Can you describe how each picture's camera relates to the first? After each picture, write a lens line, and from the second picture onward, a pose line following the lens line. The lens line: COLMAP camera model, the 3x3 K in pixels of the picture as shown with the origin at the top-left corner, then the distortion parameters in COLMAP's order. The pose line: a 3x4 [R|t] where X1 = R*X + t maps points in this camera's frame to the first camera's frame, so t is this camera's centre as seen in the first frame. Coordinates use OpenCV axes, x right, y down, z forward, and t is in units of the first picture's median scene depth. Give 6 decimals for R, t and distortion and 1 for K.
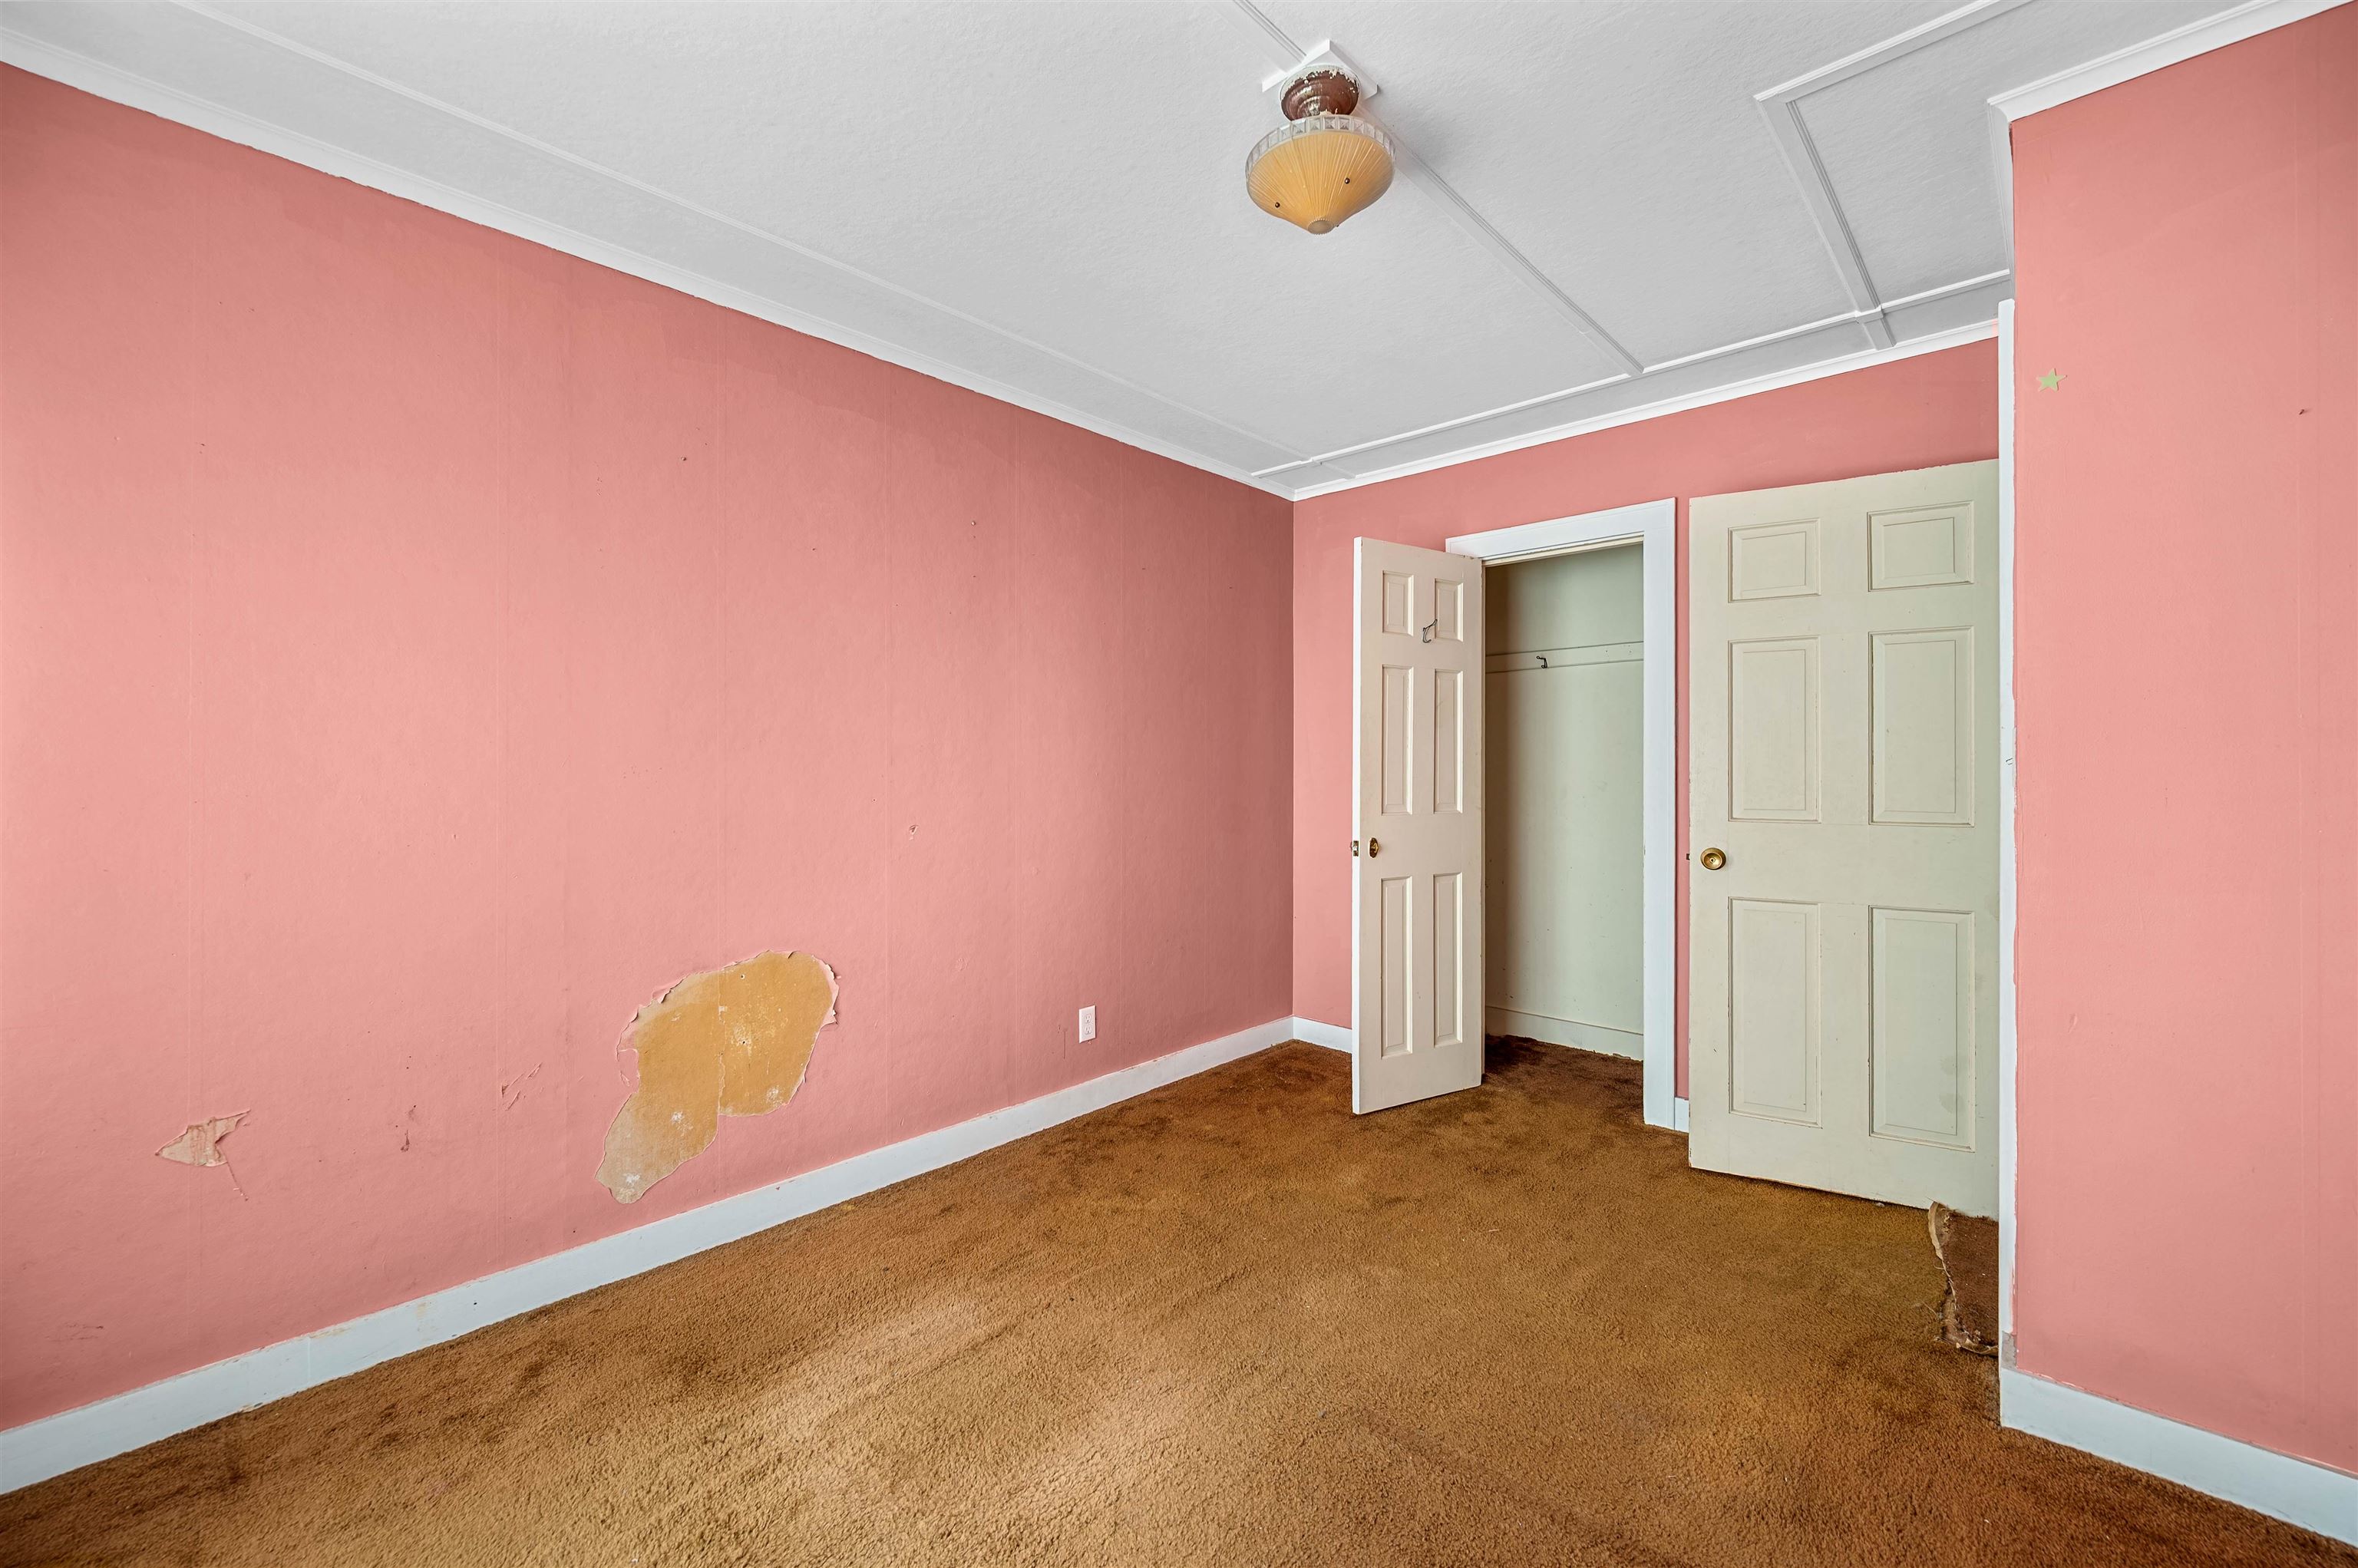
lens RADIAL K [[941.6, 0, 1178.0], [0, 941.6, 772.3], [0, 0, 1]] dist [-0.000086, 0.000034]
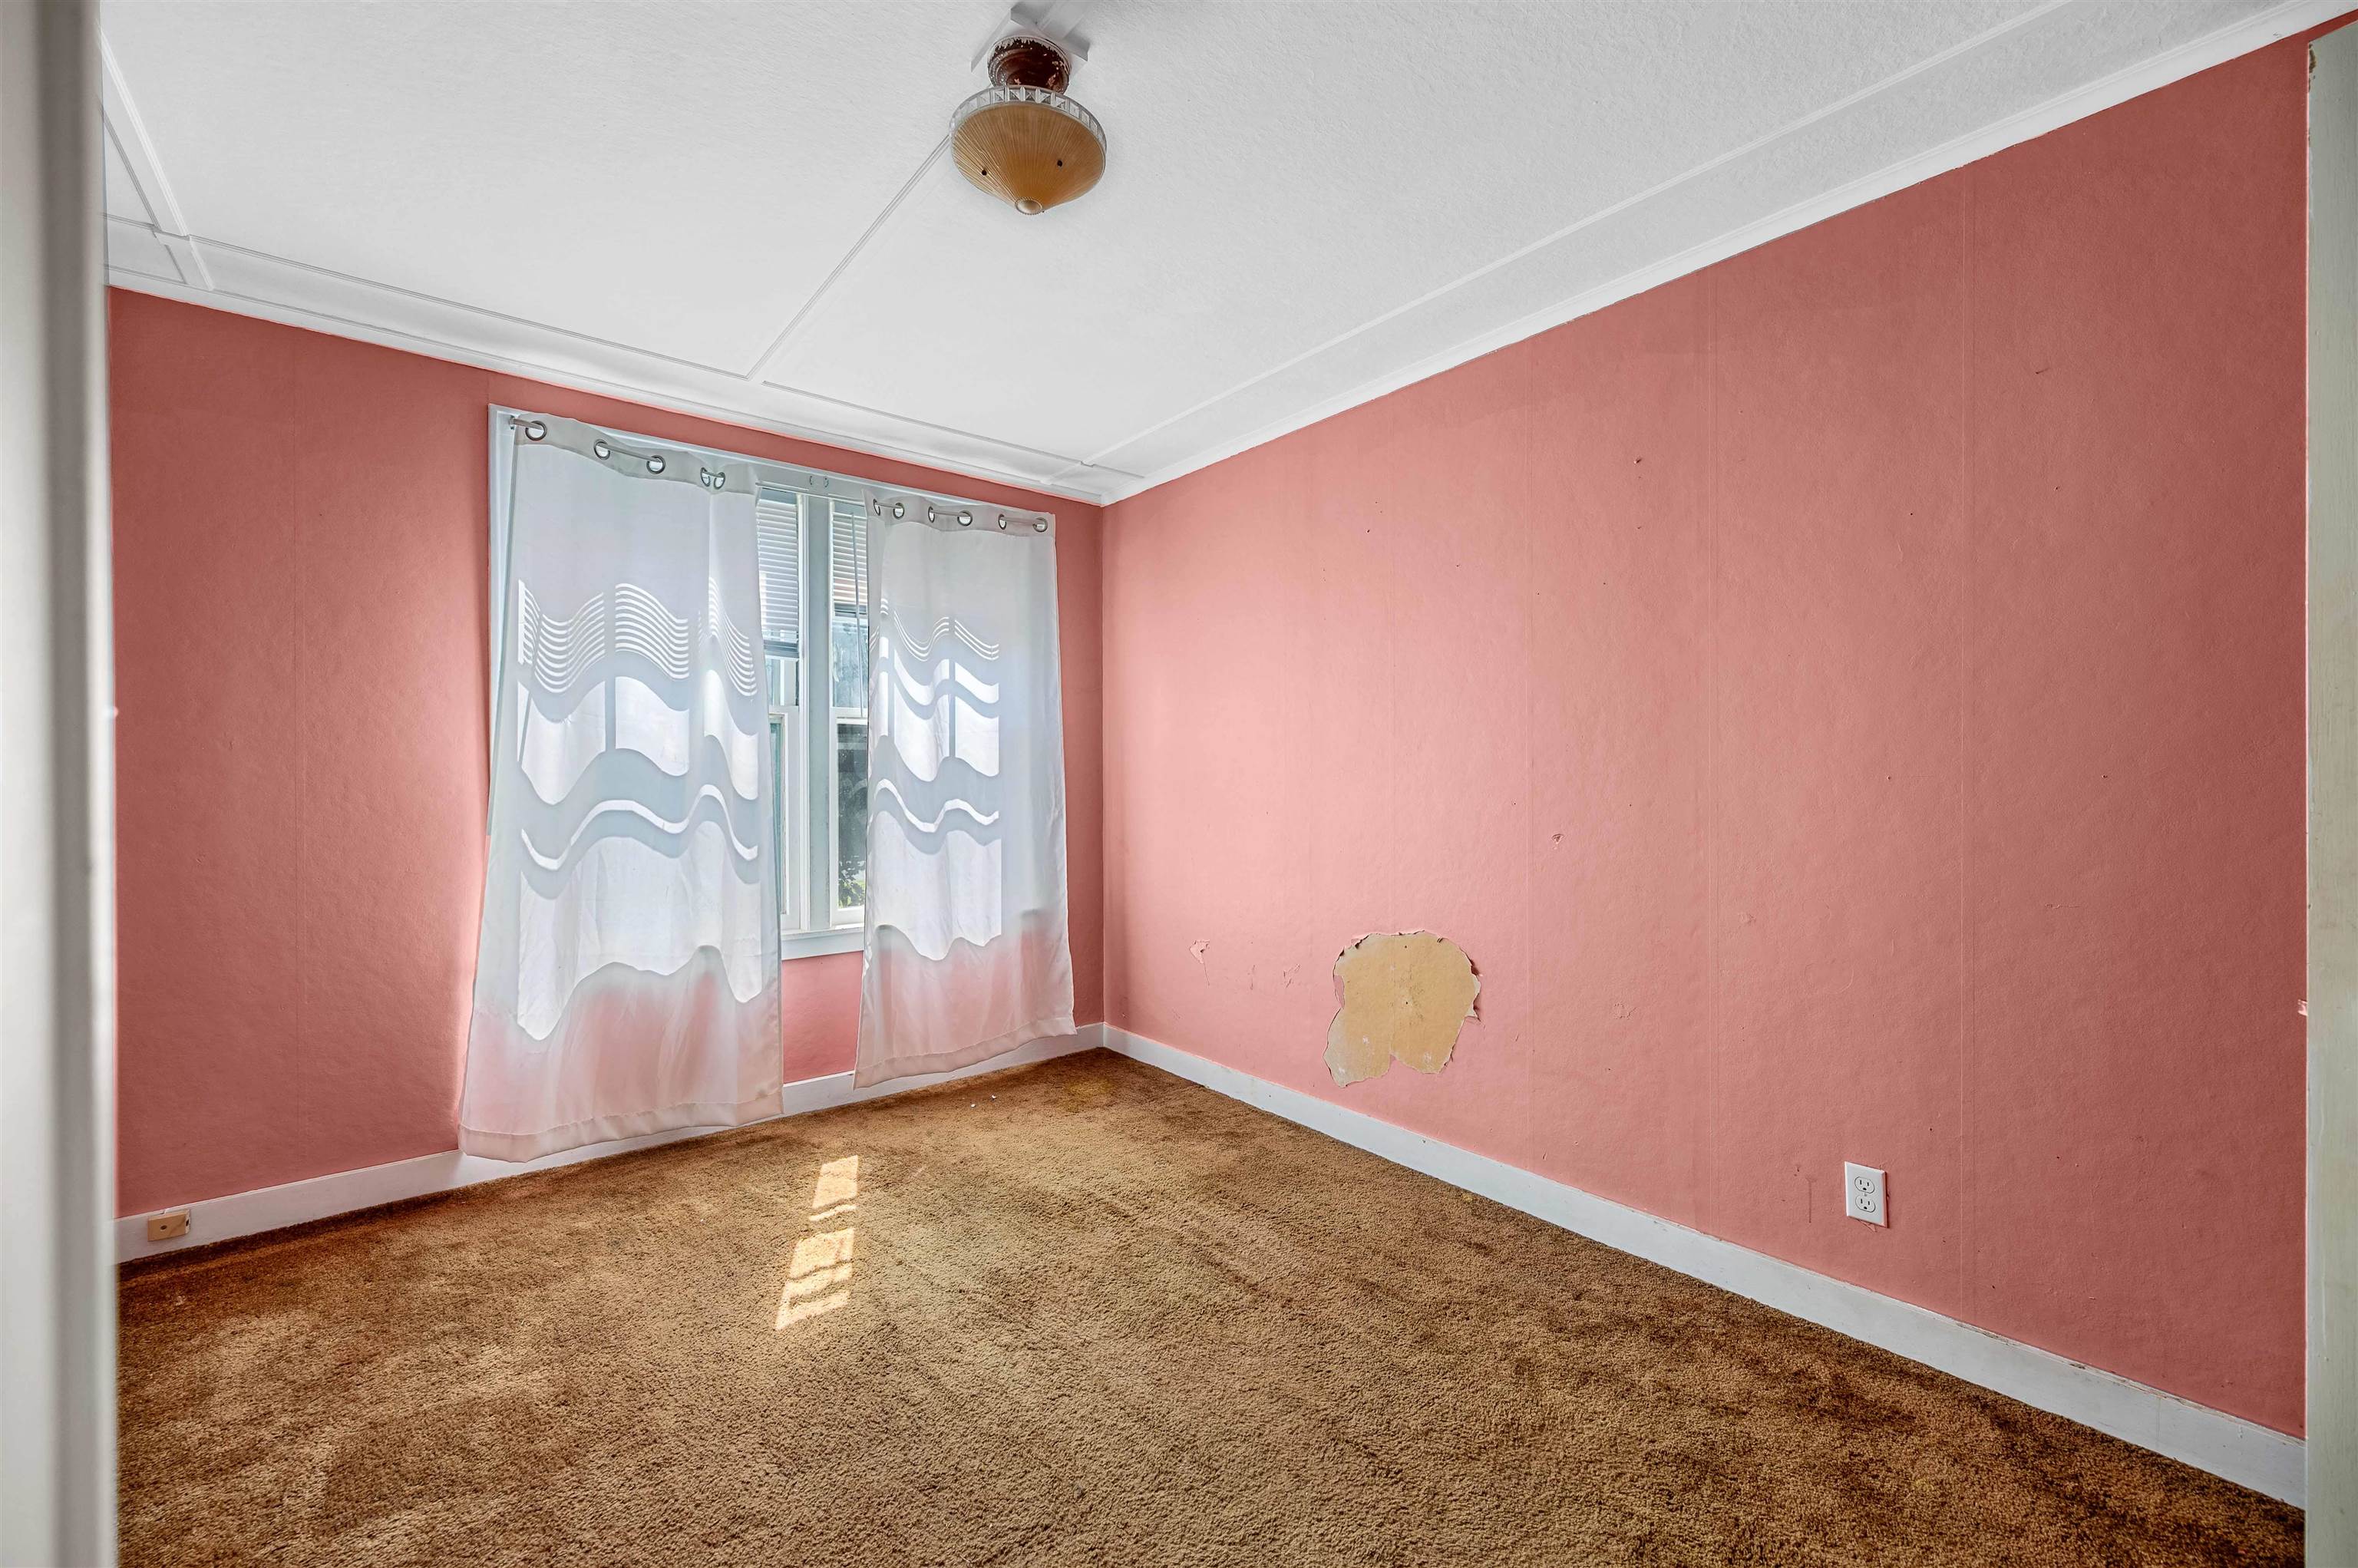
lens RADIAL K [[941.6, 0, 1179.8], [0, 941.6, 780.3], [0, 0, 1]] dist [-0.000086, 0.000034]
pose [[-0.121661, 0.010751, -0.992514, 0.667574], [0.000891, 0.999942, 0.010723, -0.004019], [0.992571, 0.000420, -0.121663, 0.773194]]
